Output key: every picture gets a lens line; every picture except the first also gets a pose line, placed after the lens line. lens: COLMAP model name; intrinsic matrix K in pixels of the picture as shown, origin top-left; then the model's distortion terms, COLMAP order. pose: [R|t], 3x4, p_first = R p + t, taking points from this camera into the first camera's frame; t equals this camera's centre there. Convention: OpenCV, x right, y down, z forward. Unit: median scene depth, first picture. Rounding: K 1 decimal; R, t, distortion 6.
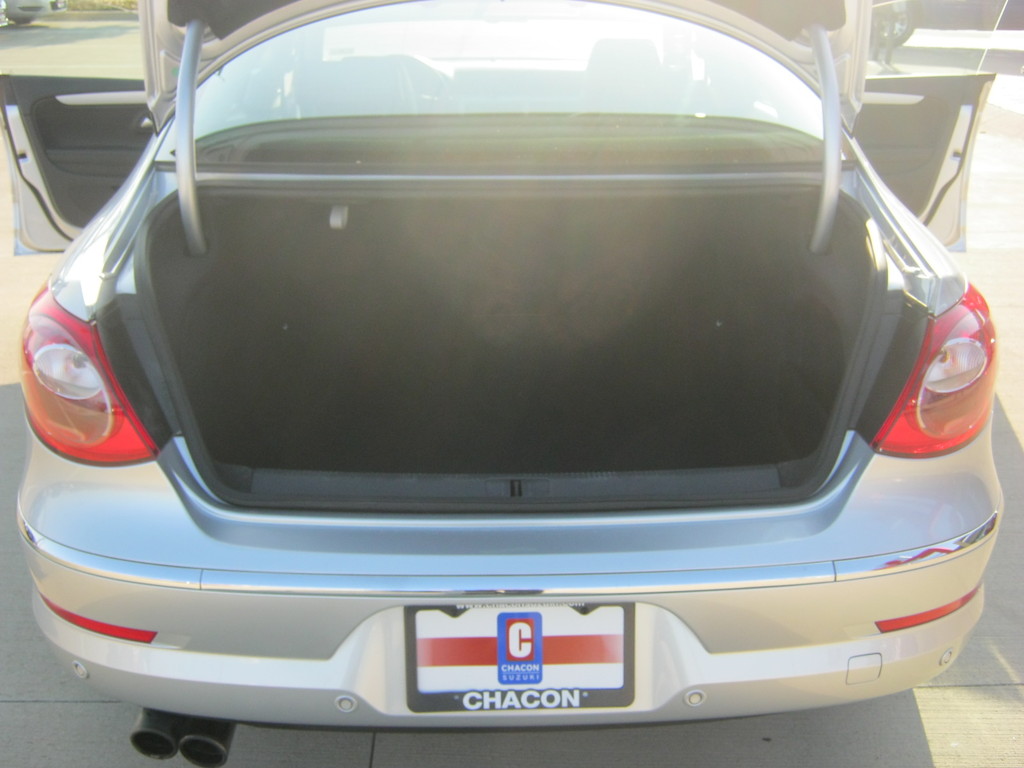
lens RADIAL K [[1138.8, 0, 512.0], [0, 1138.8, 384.0], [0, 0, 1]] dist [-0.105166, 0.058468]
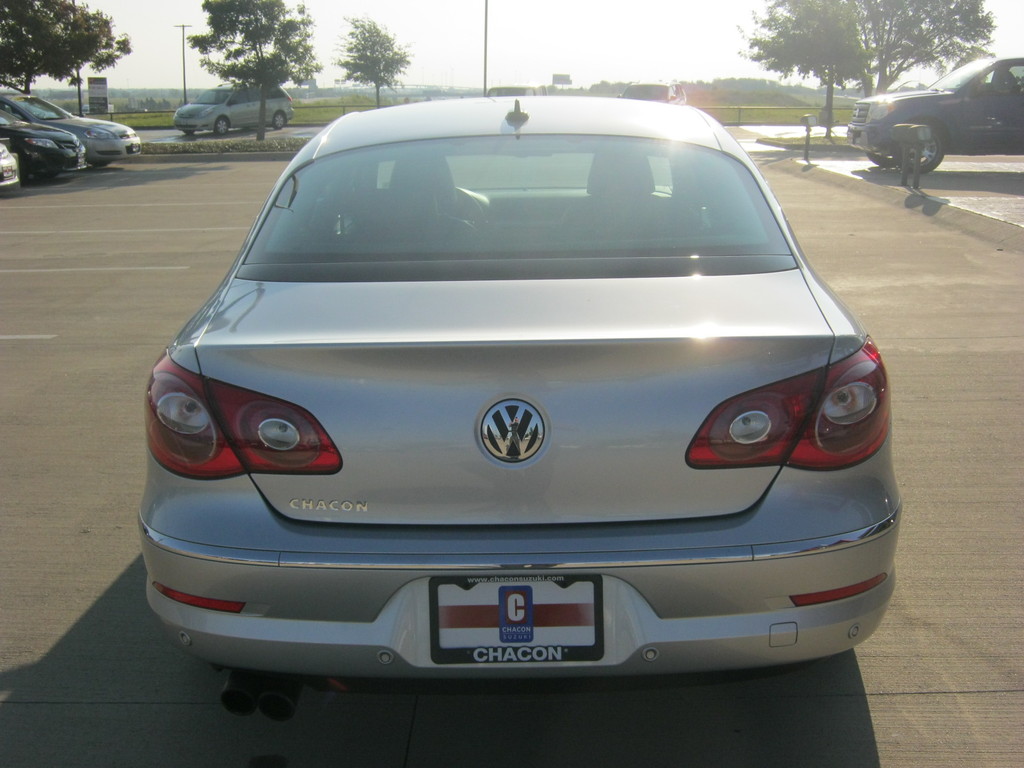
lens RADIAL K [[1138.8, 0, 512.0], [0, 1138.8, 384.0], [0, 0, 1]] dist [-0.105166, 0.058468]
pose [[0.998731, -0.011699, -0.048982, 0.070318], [0.006025, 0.993415, -0.114411, 0.117116], [0.049997, 0.113970, 0.992225, -0.347829]]
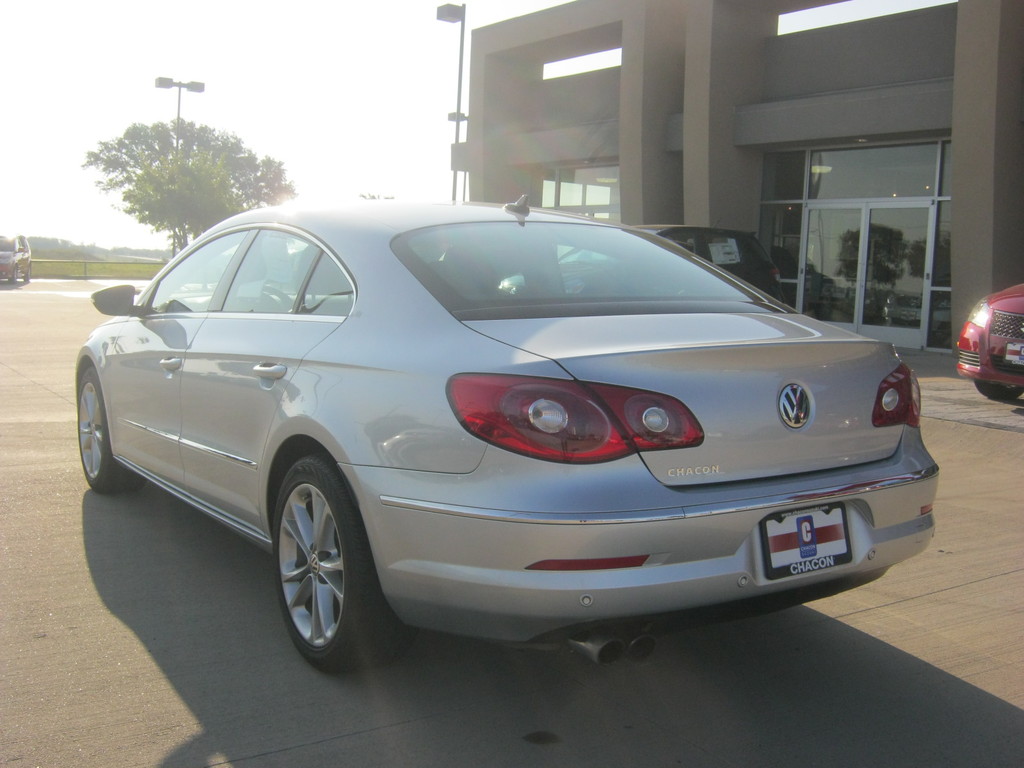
lens RADIAL K [[1138.8, 0, 512.0], [0, 1138.8, 384.0], [0, 0, 1]] dist [-0.105166, 0.058468]
pose [[0.850480, -0.046913, 0.523912, -1.360437], [0.173935, 0.965067, -0.195937, 0.269445], [-0.496418, 0.257767, 0.828930, -0.361257]]
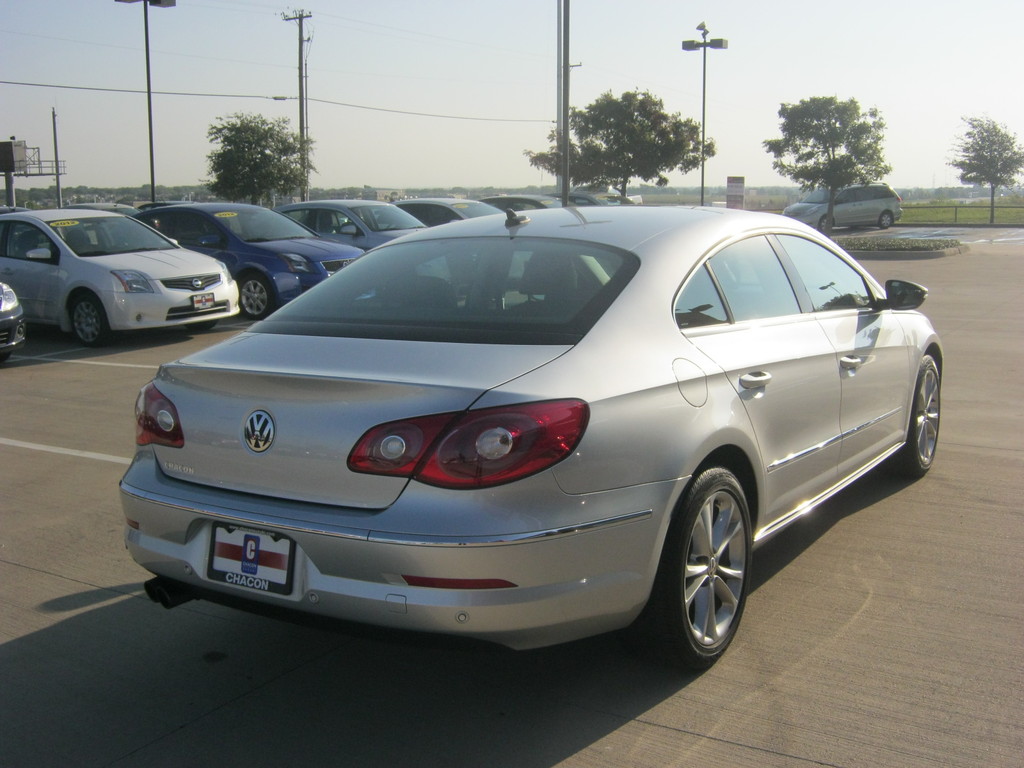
lens RADIAL K [[1138.8, 0, 512.0], [0, 1138.8, 384.0], [0, 0, 1]] dist [-0.105166, 0.058468]
pose [[0.820716, 0.060258, -0.568150, 1.481075], [-0.174813, 0.973216, -0.149305, 0.157921], [0.543936, 0.221857, 0.809267, -0.414596]]
